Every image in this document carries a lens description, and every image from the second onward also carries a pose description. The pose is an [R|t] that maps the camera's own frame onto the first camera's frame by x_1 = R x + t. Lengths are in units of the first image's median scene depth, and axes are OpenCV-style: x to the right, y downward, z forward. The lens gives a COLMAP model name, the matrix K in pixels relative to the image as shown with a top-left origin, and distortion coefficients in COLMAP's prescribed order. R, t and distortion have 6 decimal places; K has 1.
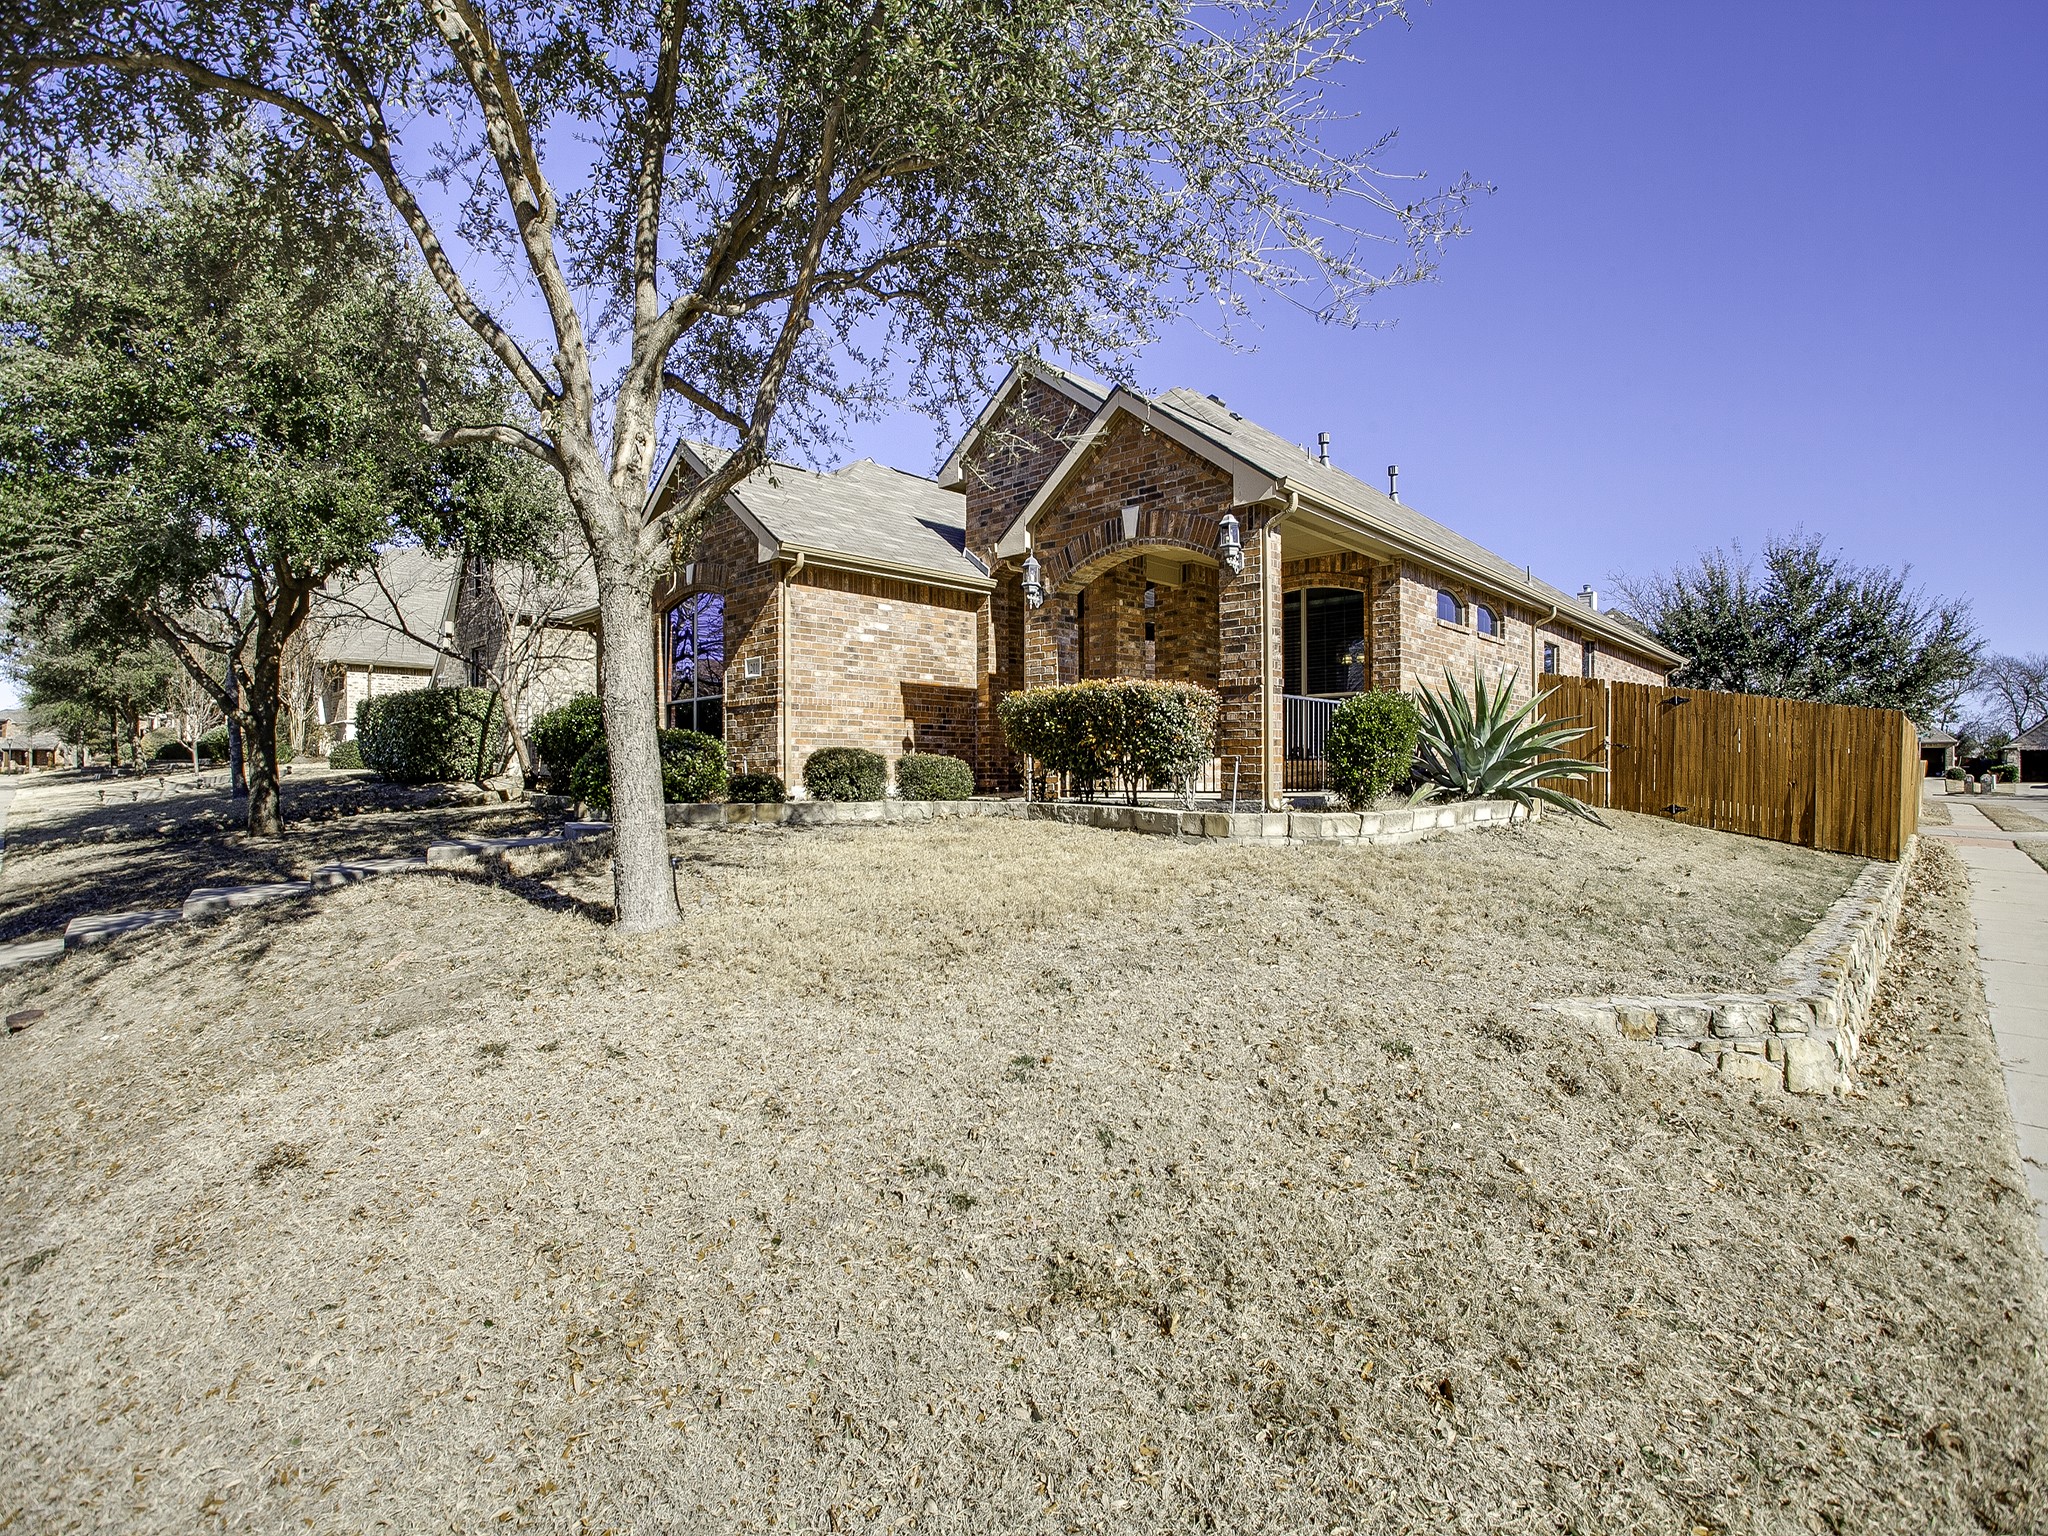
lens RADIAL K [[1018.2, 0, 1014.0], [0, 1018.2, 777.4], [0, 0, 1]] dist [-0.054374, 0.029999]
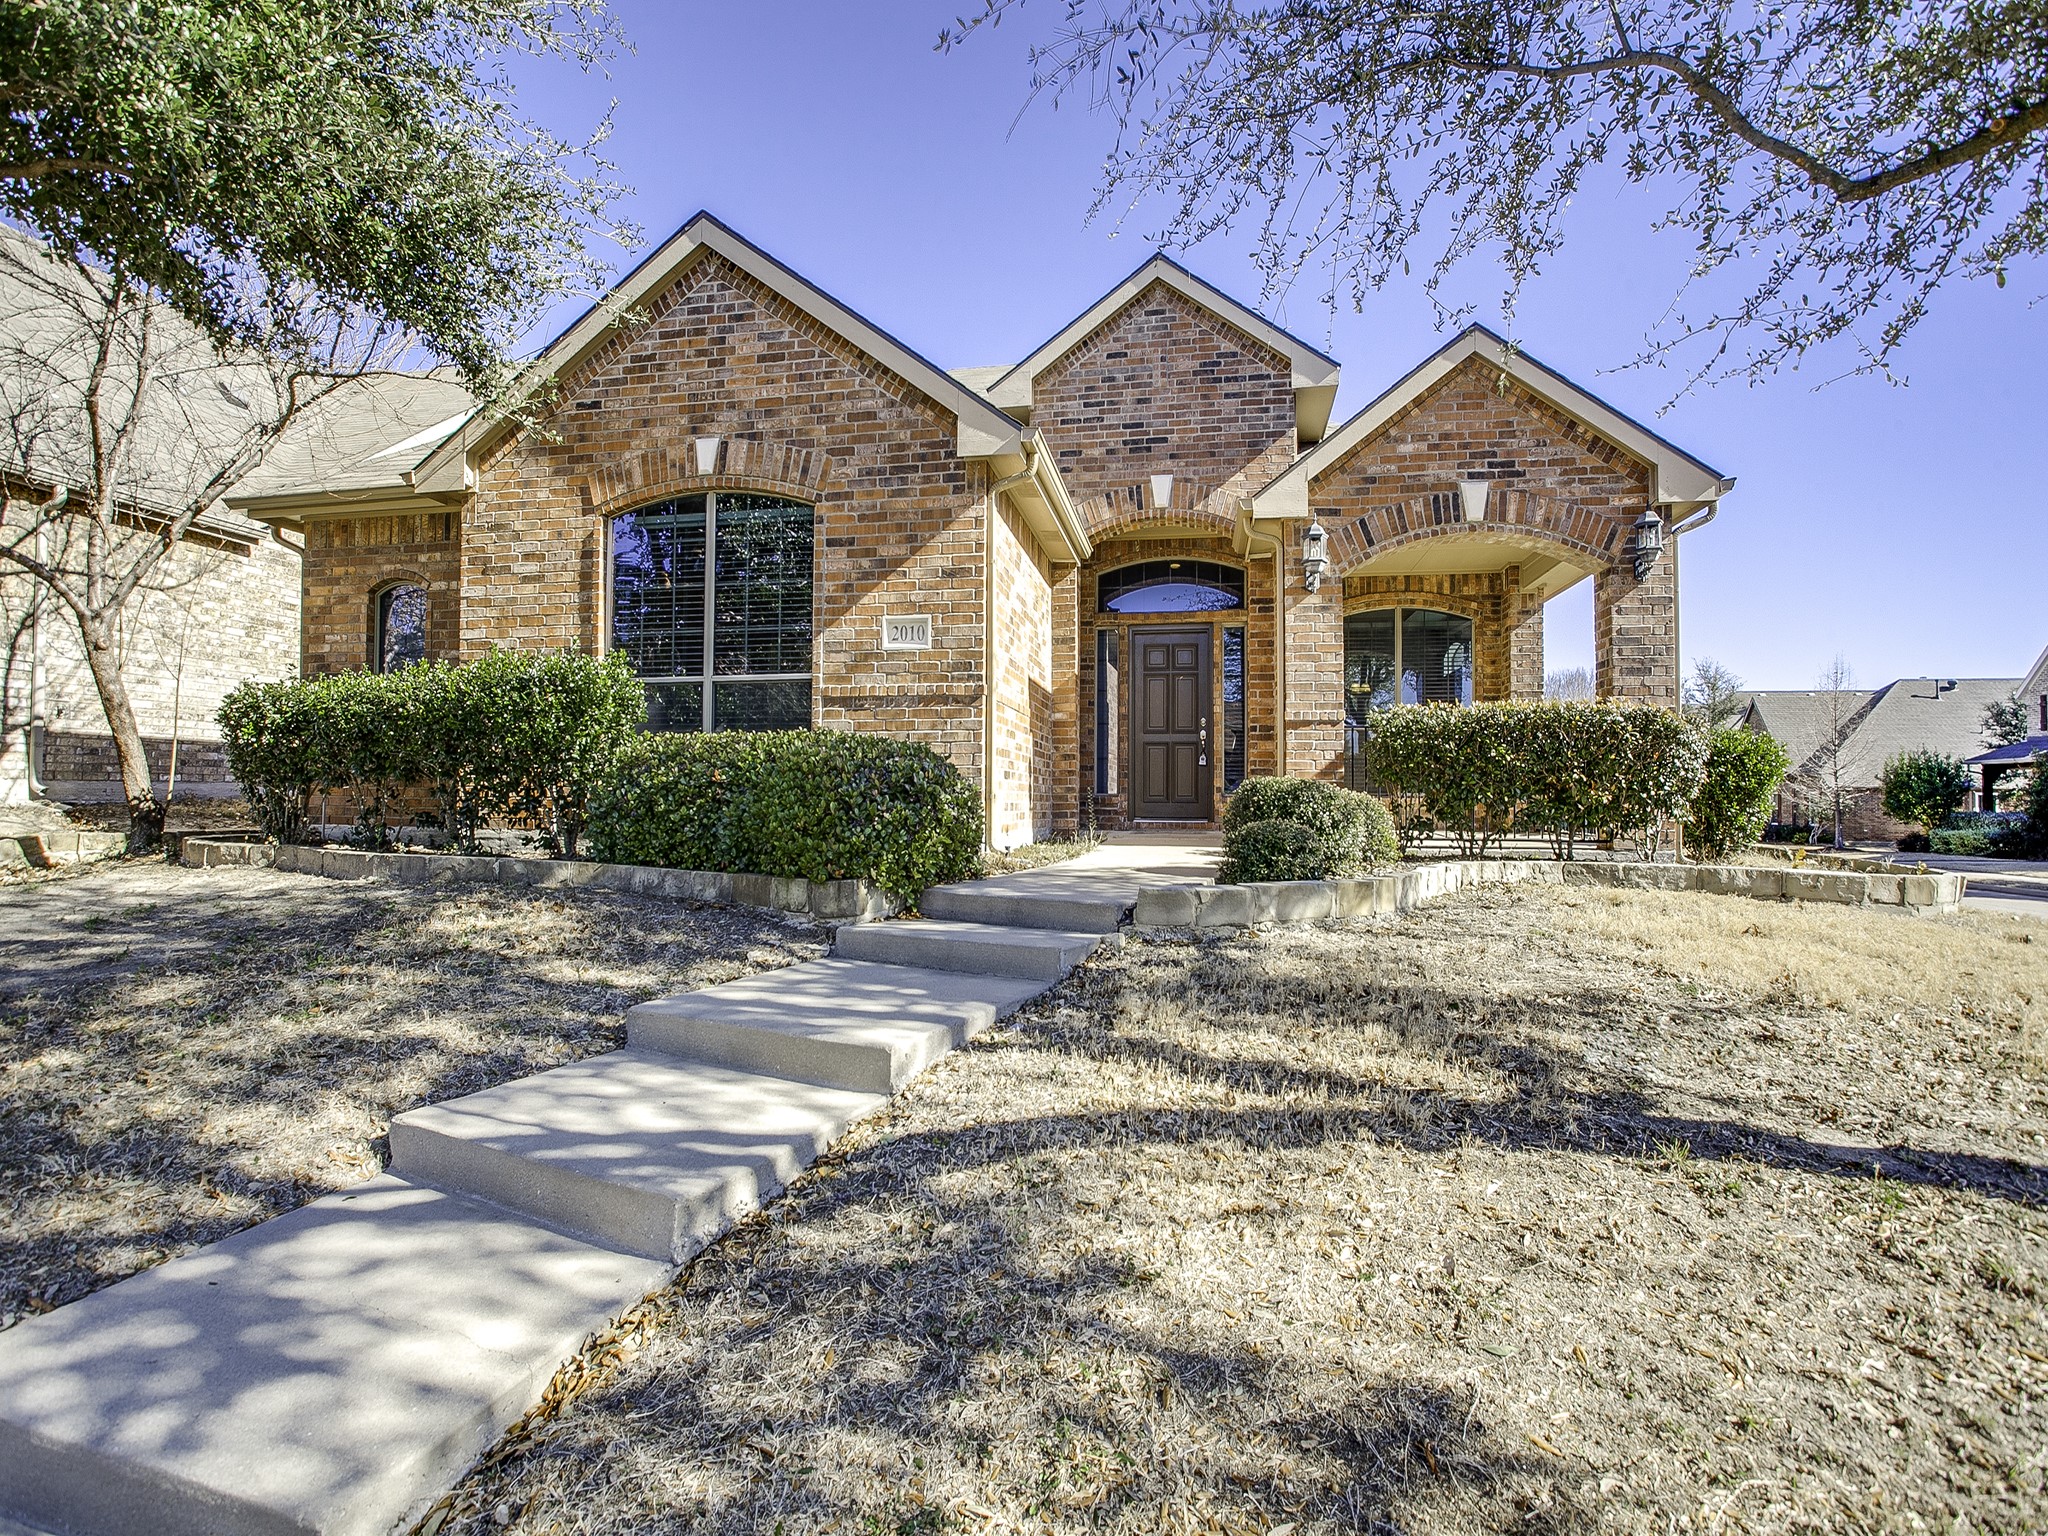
lens RADIAL K [[1018.2, 0, 1014.0], [0, 1018.2, 777.4], [0, 0, 1]] dist [-0.054374, 0.029999]
pose [[0.826624, 0.020904, 0.562366, -0.604521], [-0.009220, 0.999679, -0.023608, -0.012596], [-0.562679, 0.014330, 0.826552, 0.540891]]
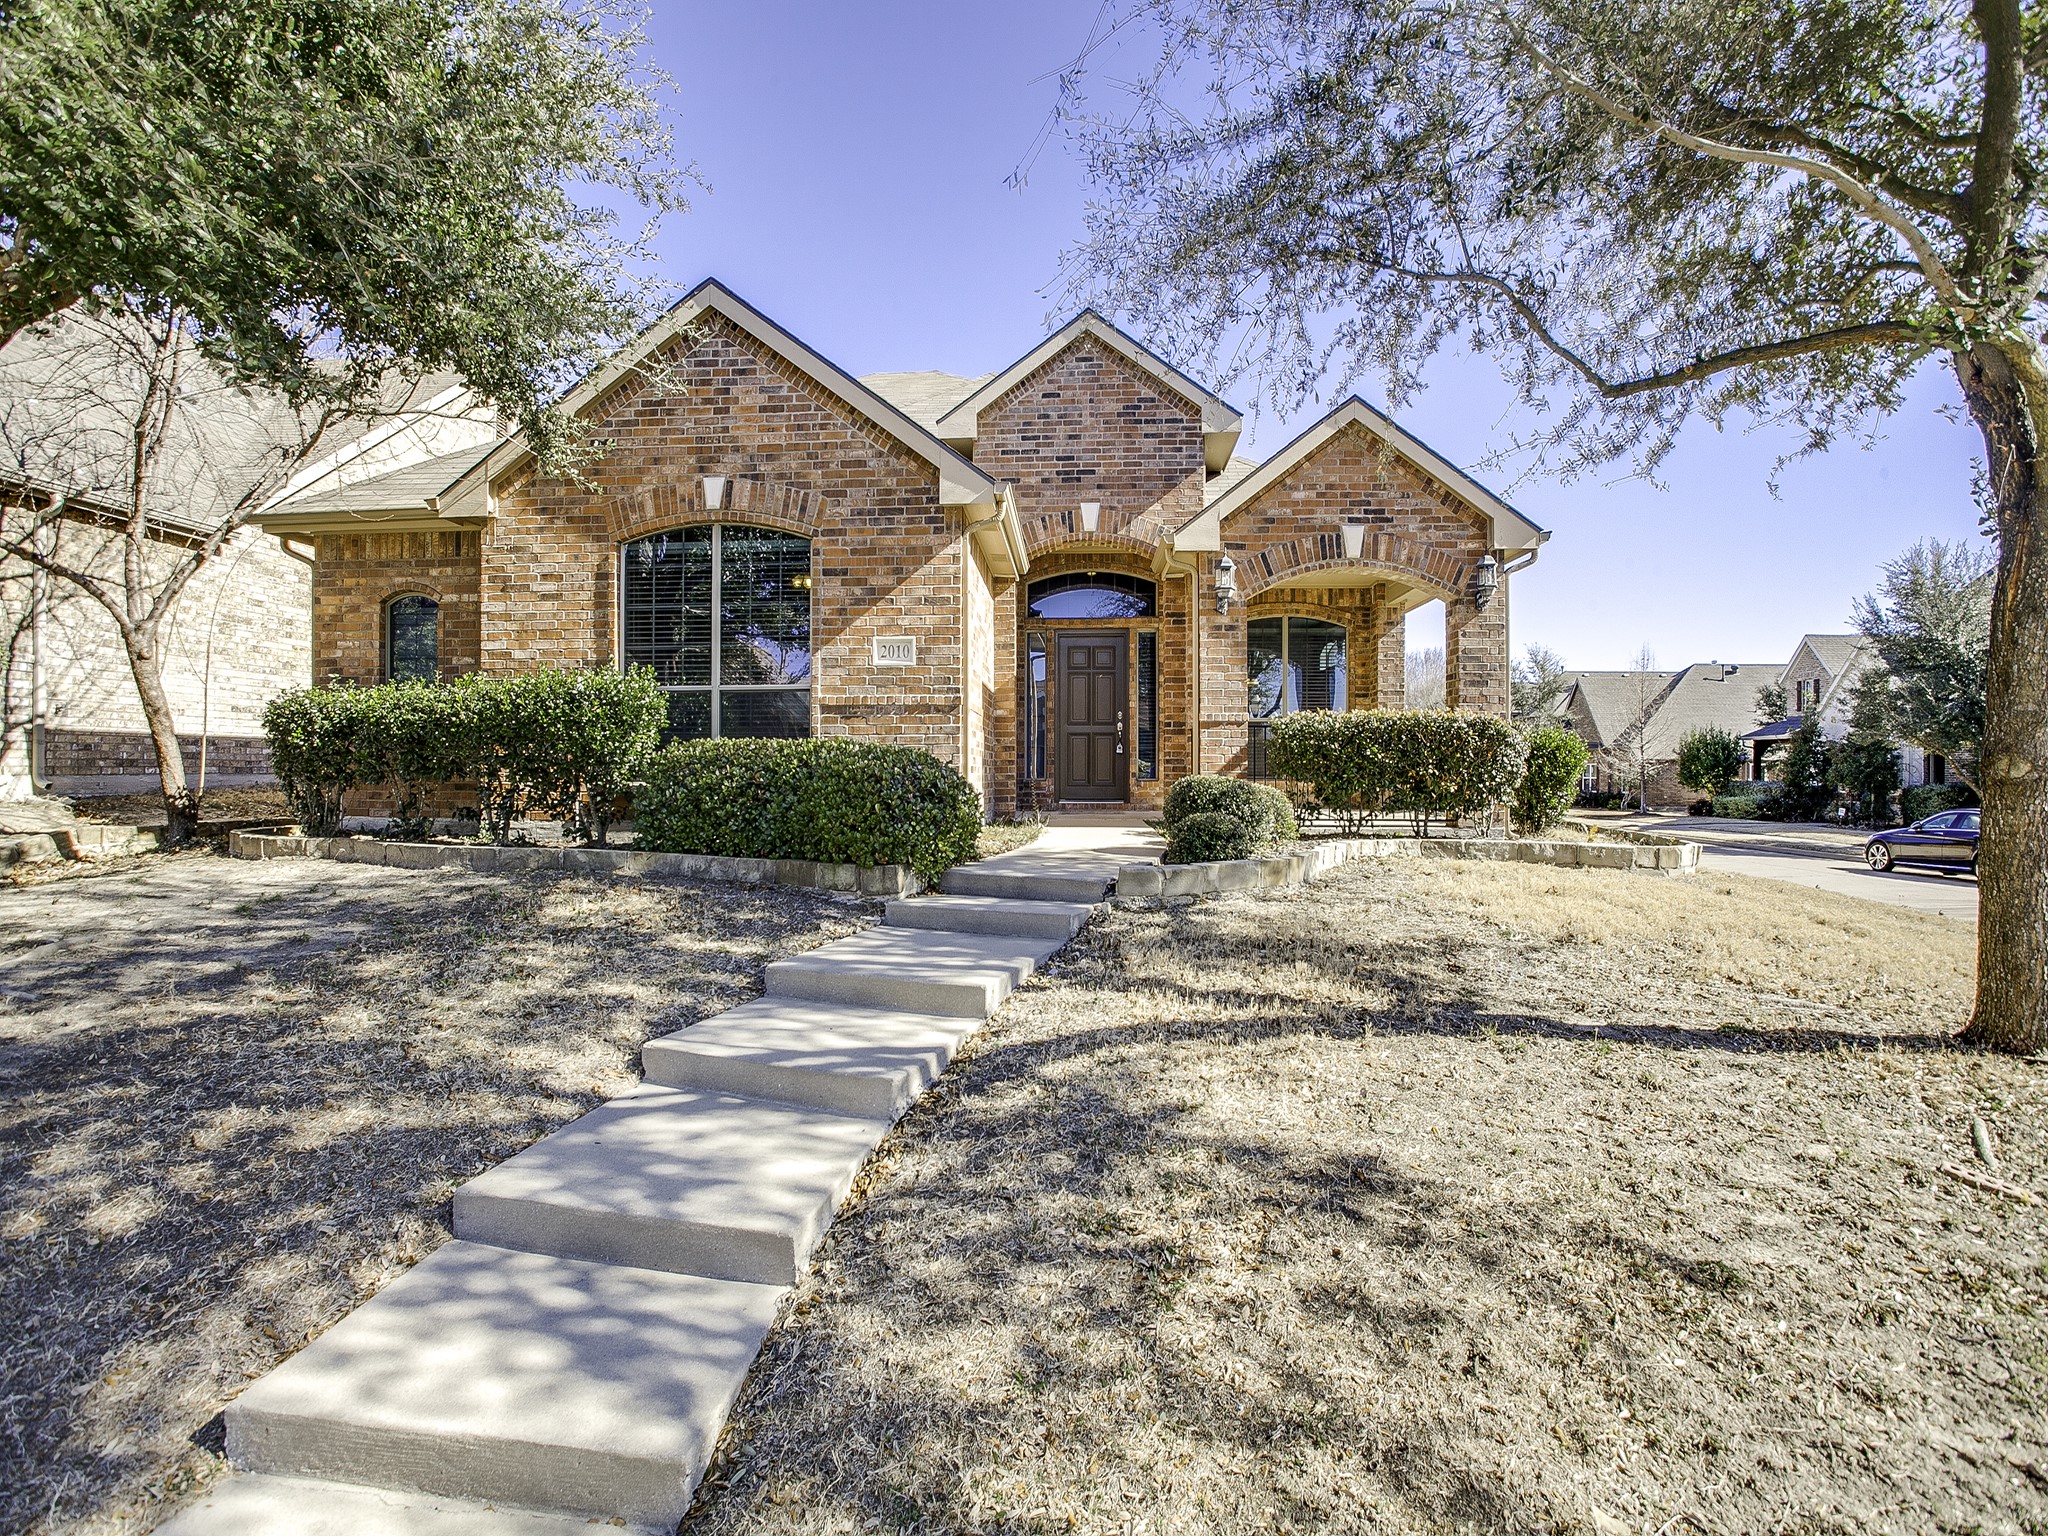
lens RADIAL K [[1013.3, 0, 1015.5], [0, 1013.3, 771.9], [0, 0, 1]] dist [-0.074594, 0.036880]
pose [[0.752813, 0.002571, 0.658230, -0.733319], [-0.004358, 0.999990, 0.001078, -0.030651], [-0.658220, -0.003680, 0.752816, 0.480026]]
